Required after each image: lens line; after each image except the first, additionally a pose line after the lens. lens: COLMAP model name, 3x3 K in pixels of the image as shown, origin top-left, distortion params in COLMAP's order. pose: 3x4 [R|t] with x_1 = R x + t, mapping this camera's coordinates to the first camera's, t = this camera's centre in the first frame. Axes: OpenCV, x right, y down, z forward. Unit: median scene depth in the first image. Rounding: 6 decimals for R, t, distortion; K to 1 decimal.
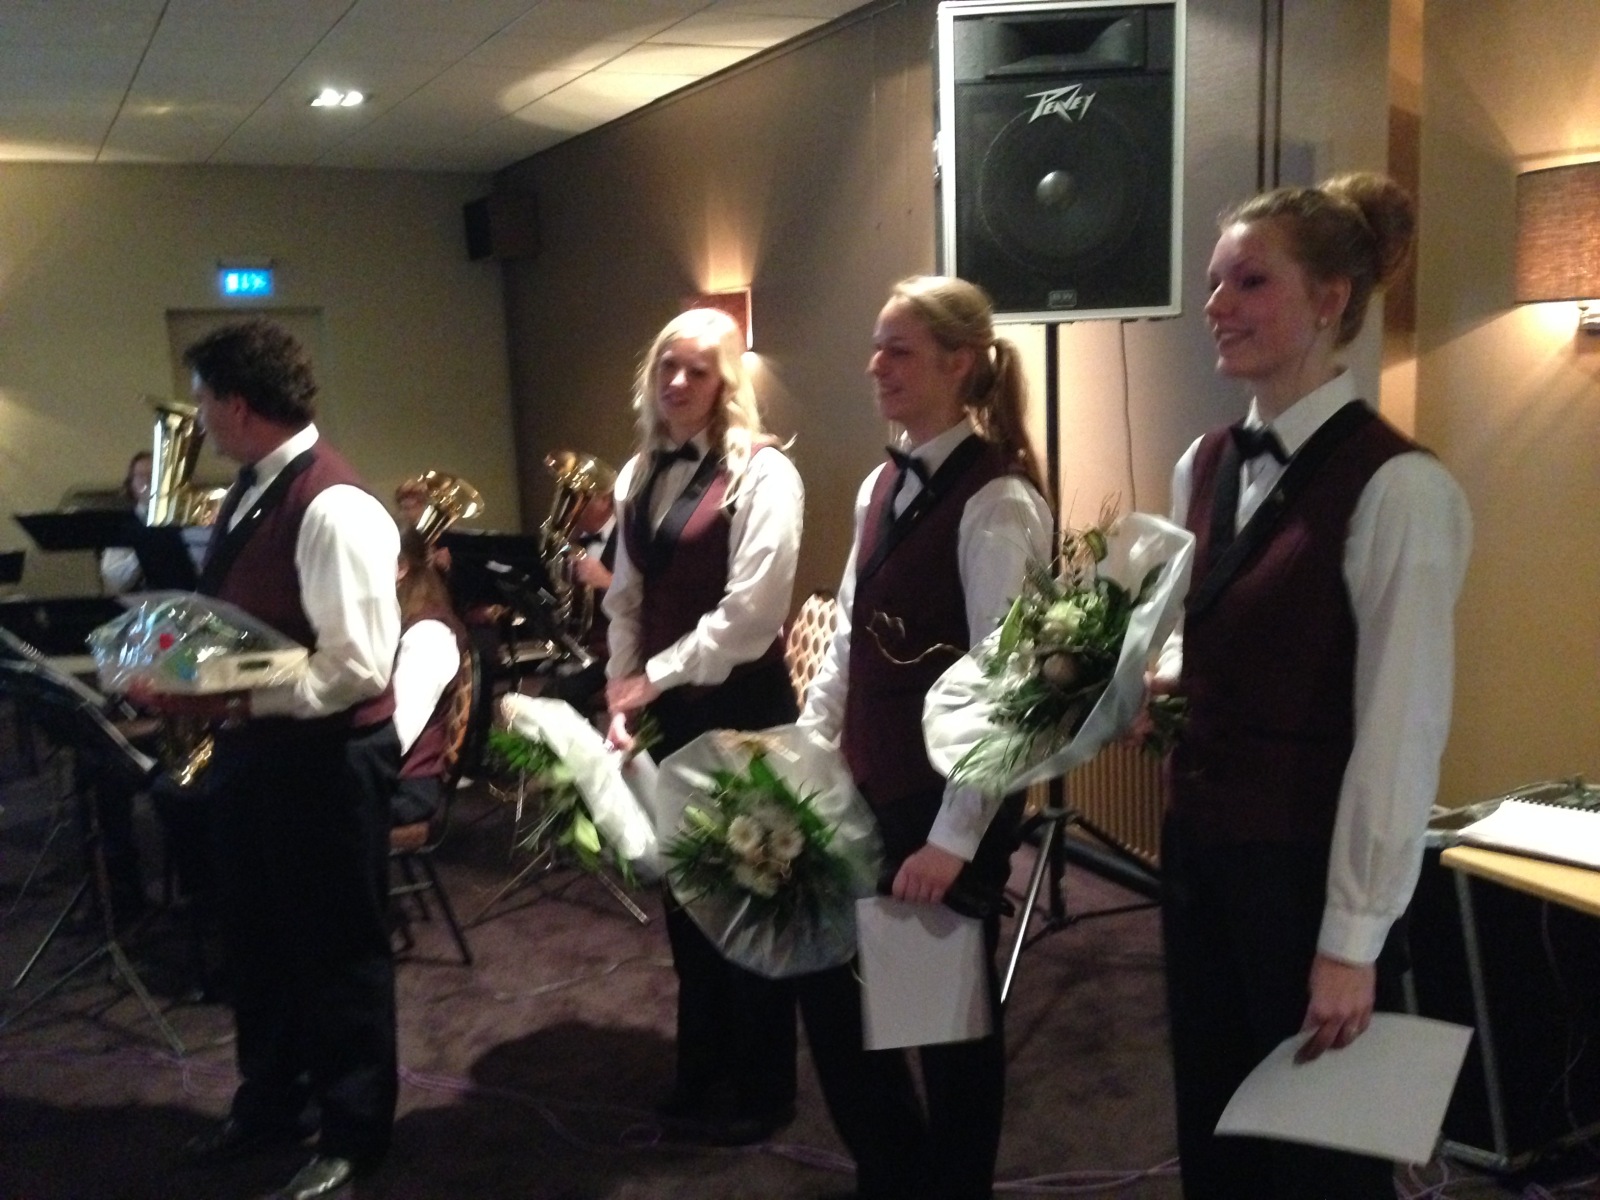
lens RADIAL K [[1522.5, 0, 798.3], [0, 1522.5, 592.6], [0, 0, 1]] dist [0.013380, 0.000000]
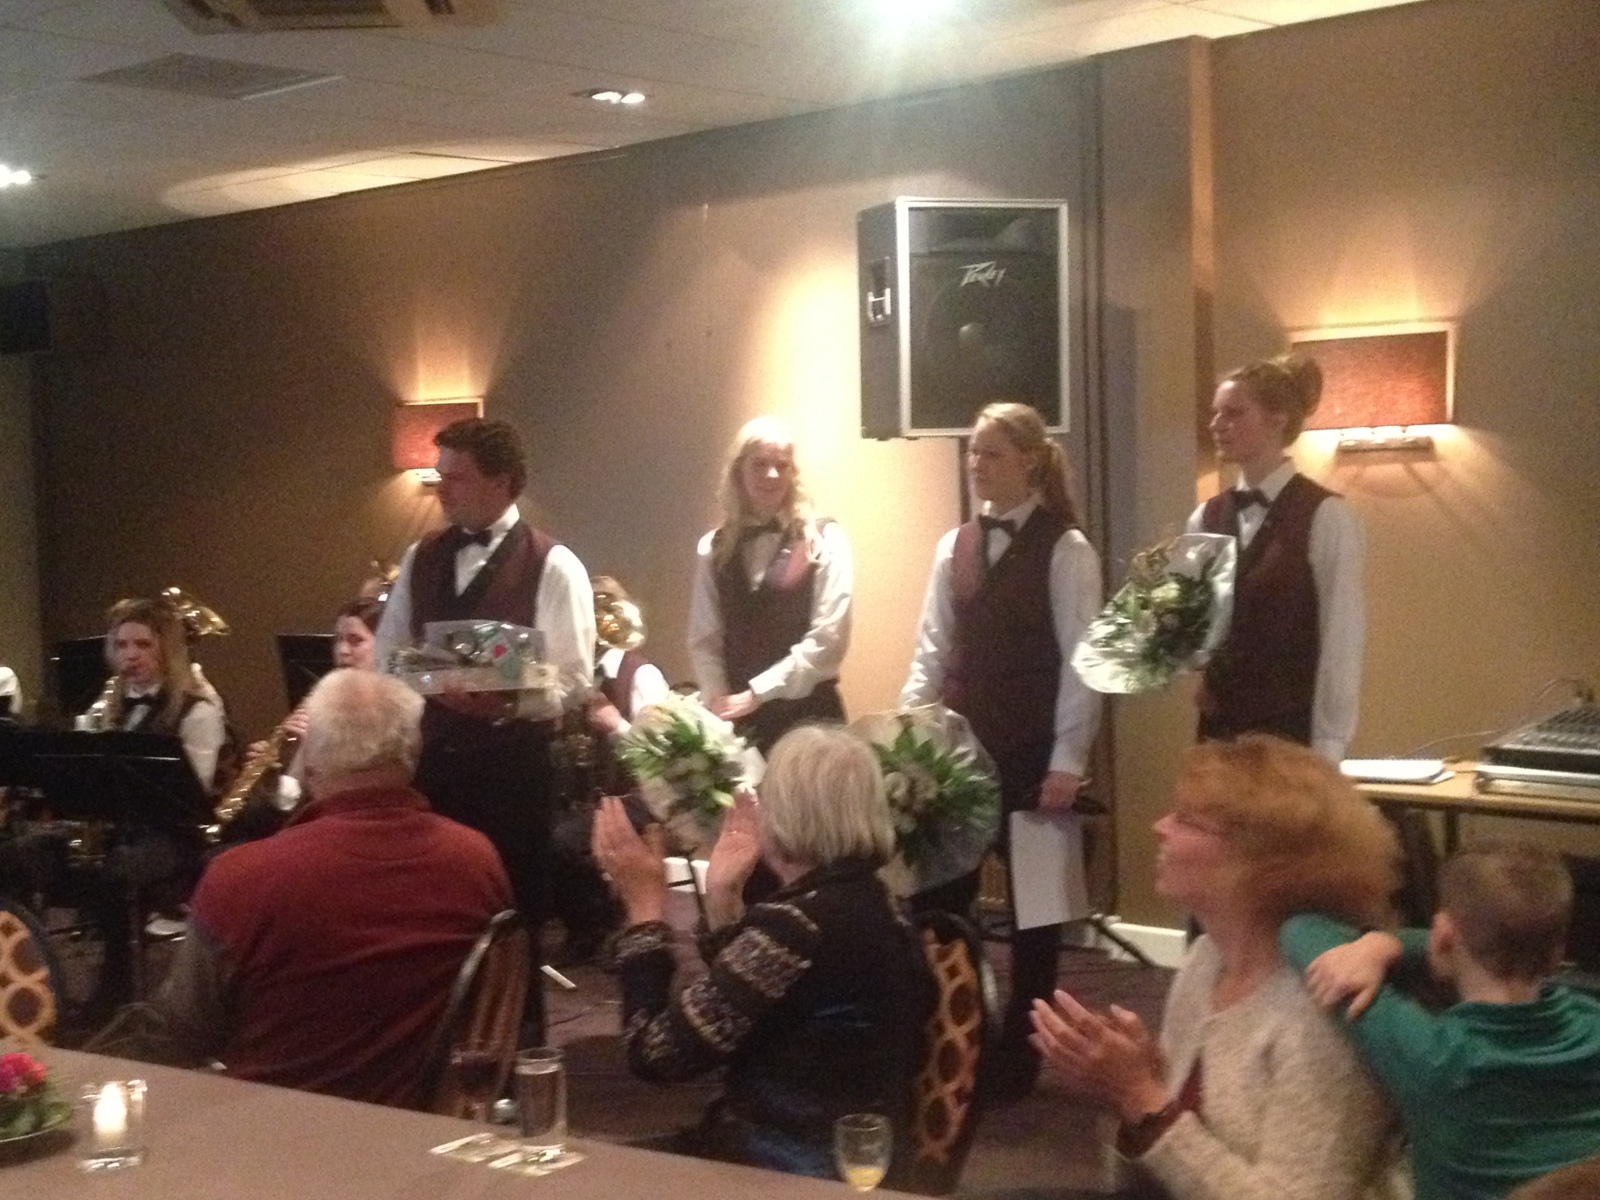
lens RADIAL K [[2466.9, 0, 805.4], [0, 2466.9, 606.5], [0, 0, 1]] dist [-0.006161, 0.000000]
pose [[0.937427, -0.005633, 0.348135, -0.791188], [0.044668, 0.993552, -0.104203, 0.203717], [-0.345304, 0.113233, 0.931635, -1.010420]]
